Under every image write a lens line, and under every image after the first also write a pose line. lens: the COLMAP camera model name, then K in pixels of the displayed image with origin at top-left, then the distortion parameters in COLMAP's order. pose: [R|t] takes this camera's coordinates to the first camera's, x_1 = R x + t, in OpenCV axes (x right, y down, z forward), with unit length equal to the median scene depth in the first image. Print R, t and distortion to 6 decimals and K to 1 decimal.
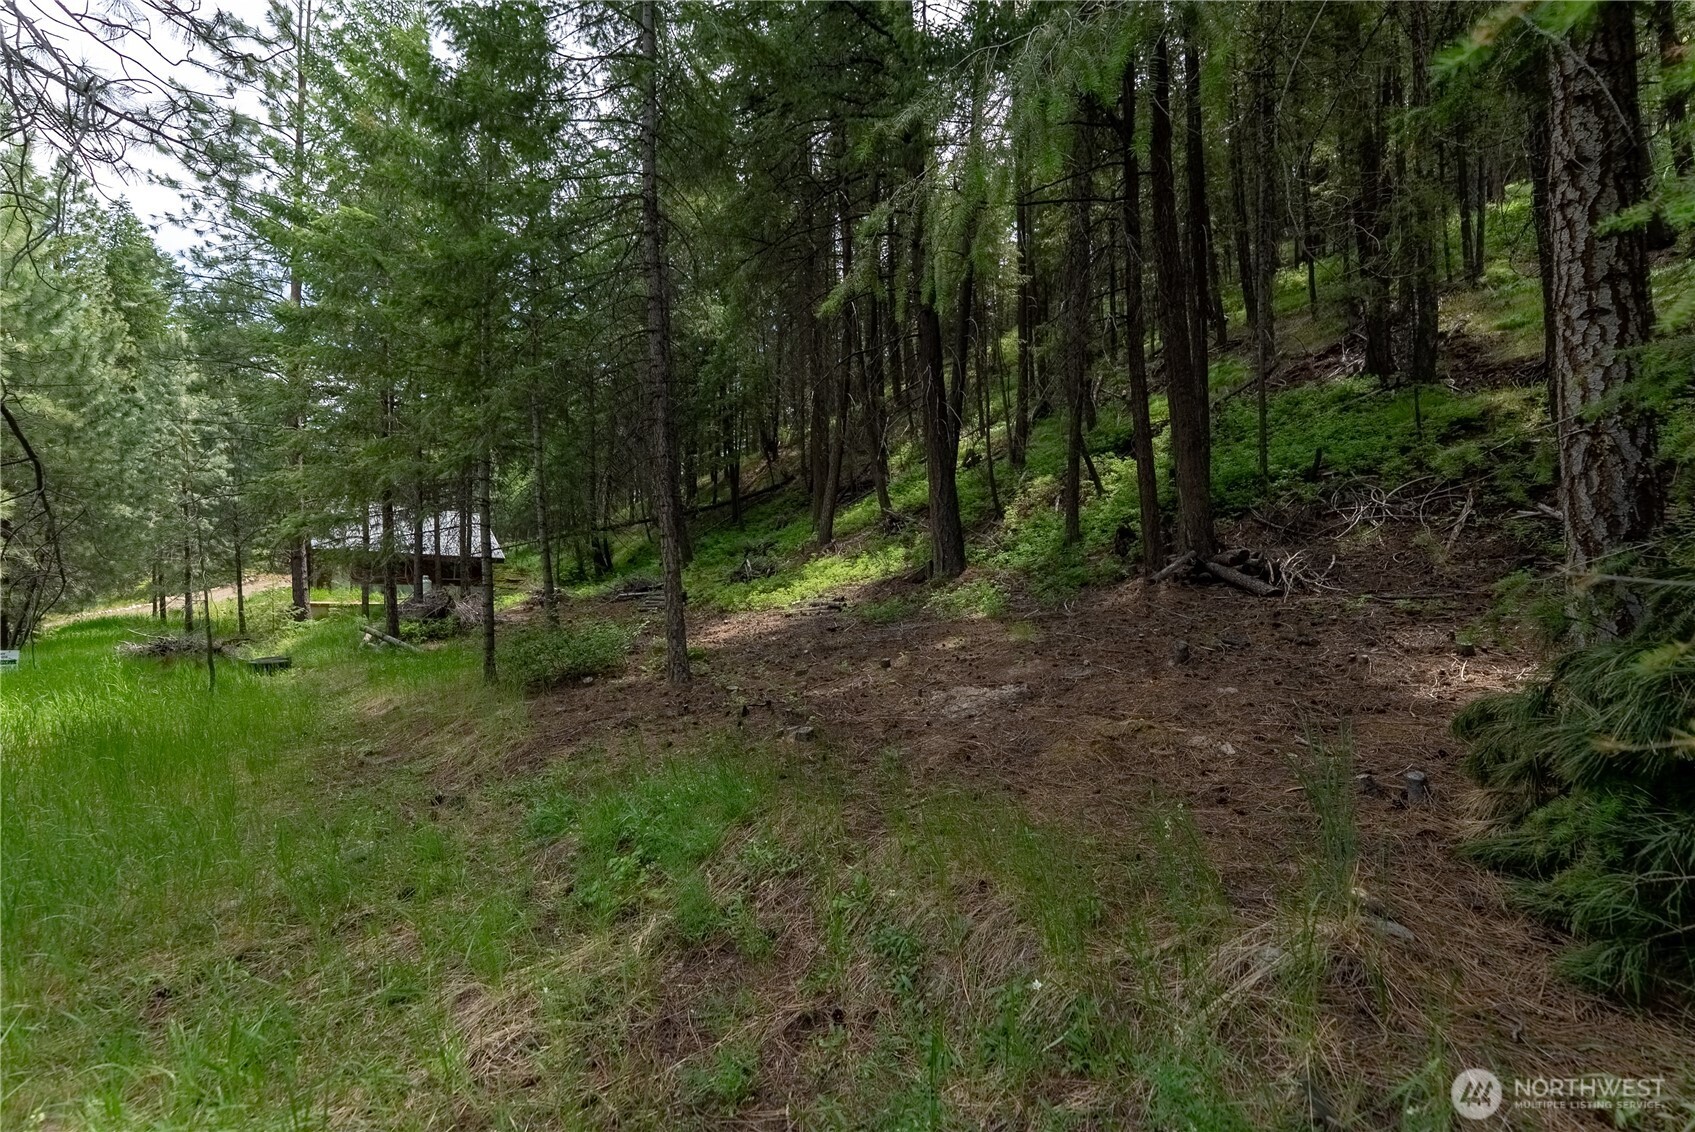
lens RADIAL K [[690.8, 0, 847.5], [0, 690.8, 566.0], [0, 0, 1]] dist [0.000265, -0.000370]
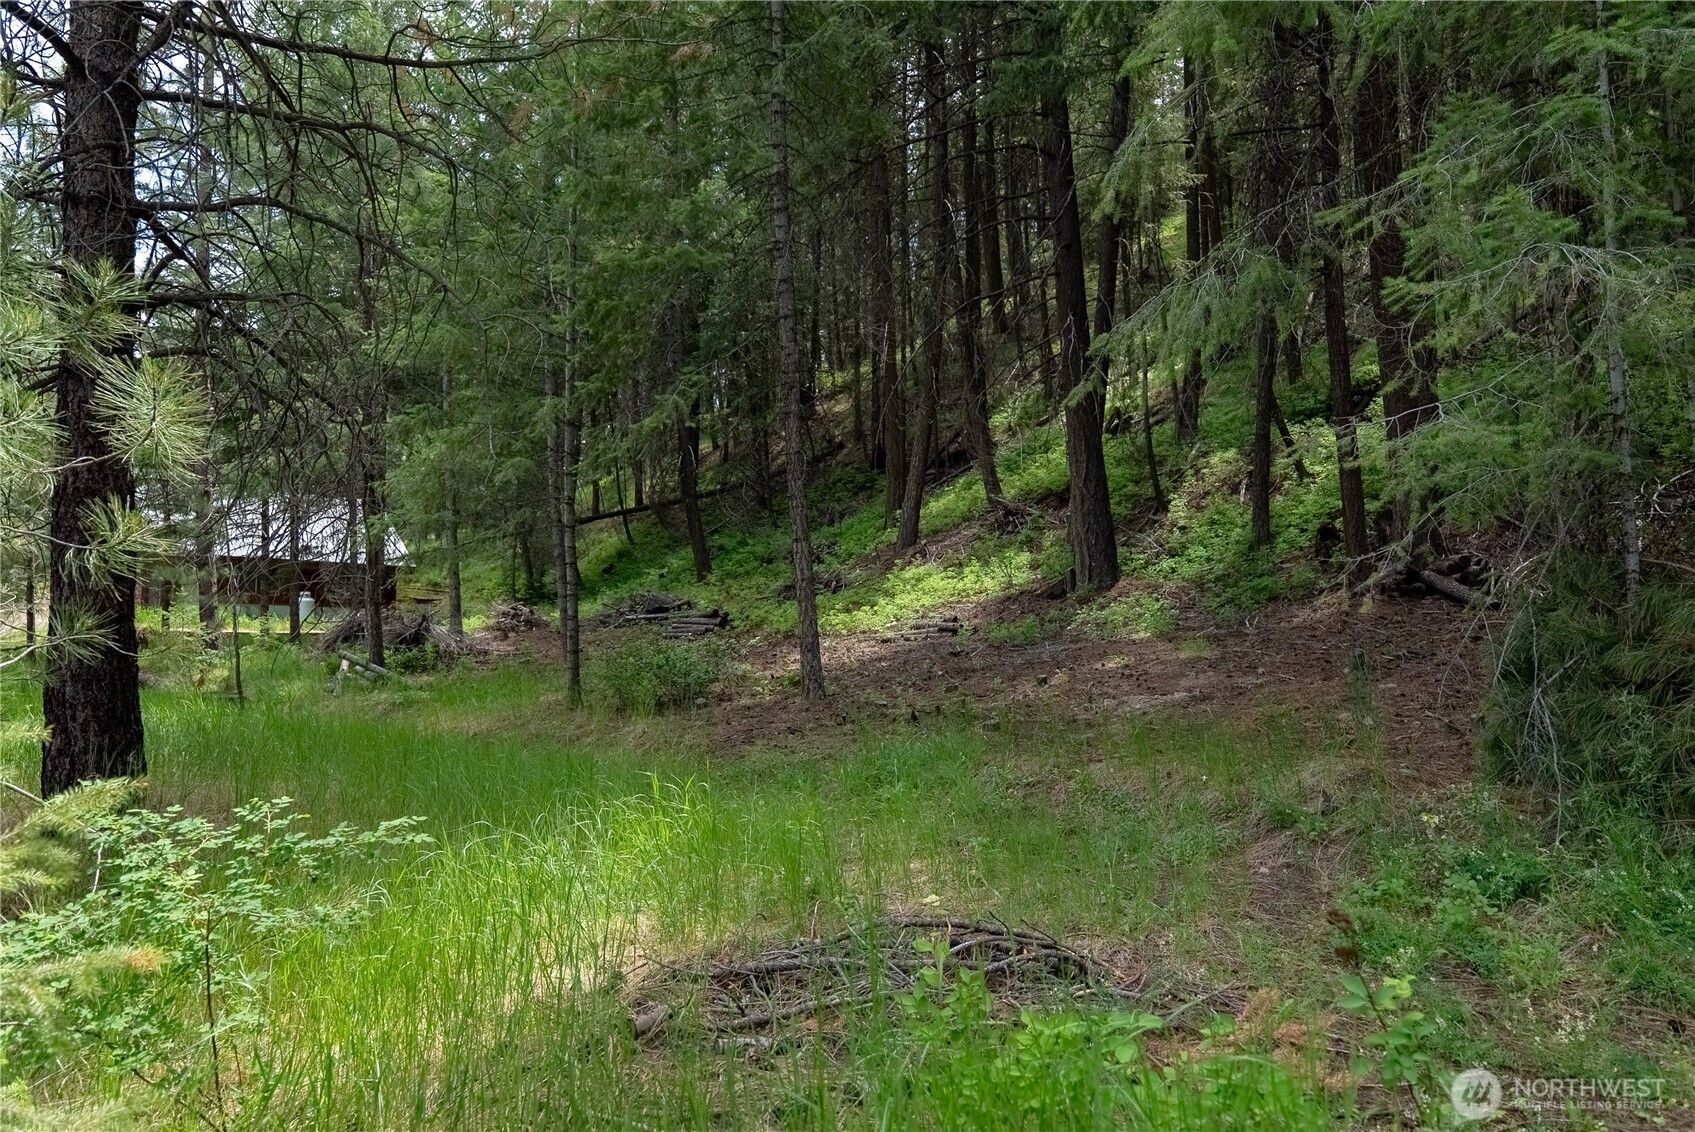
lens RADIAL K [[1147.4, 0, 847.5], [0, 1147.4, 566.0], [0, 0, 1]] dist [-0.003254, -0.019716]
pose [[0.998968, 0.000883, -0.045418, -0.077671], [-0.001488, 0.999911, -0.013295, 0.006608], [0.045402, 0.013349, 0.998880, -0.305813]]
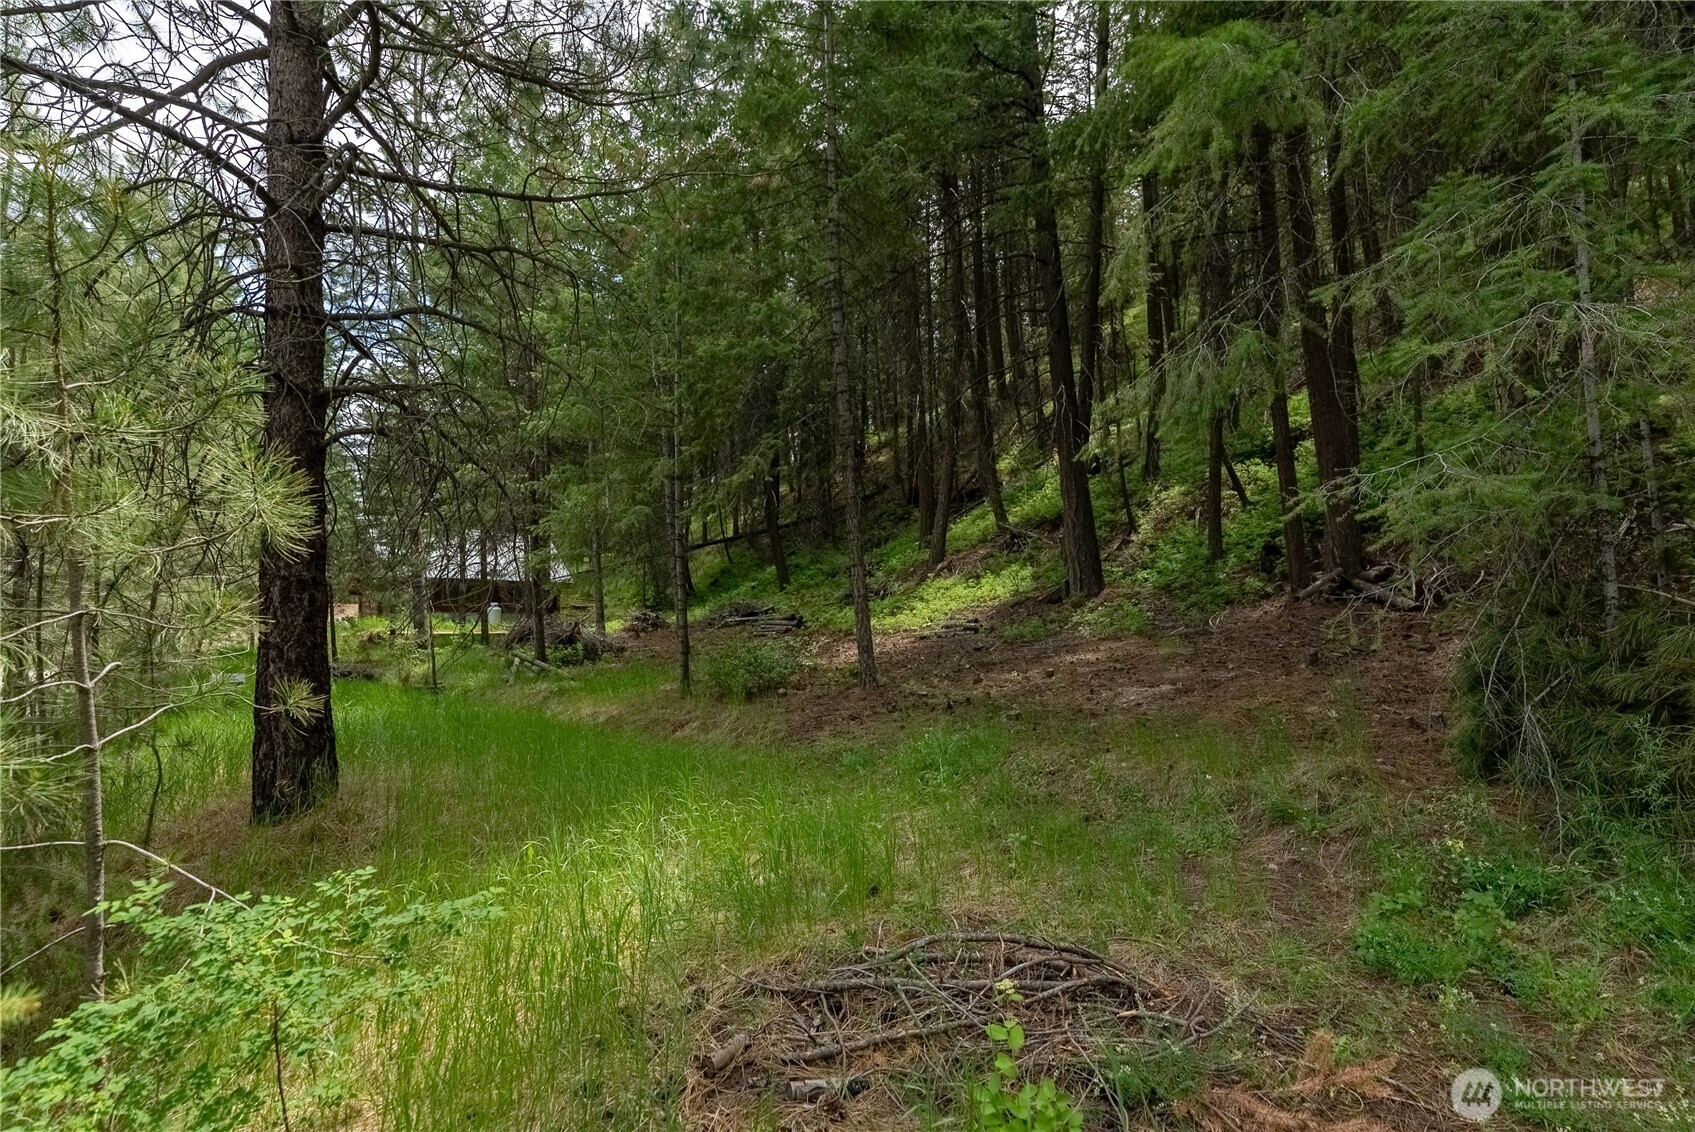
lens RADIAL K [[843.9, 0, 847.5], [0, 843.9, 566.0], [0, 0, 1]] dist [0.002352, 0.000476]
pose [[0.995231, -0.017410, -0.095978, -0.083297], [0.015212, 0.999606, -0.023590, -0.005255], [0.096351, 0.022017, 0.995104, -0.253659]]
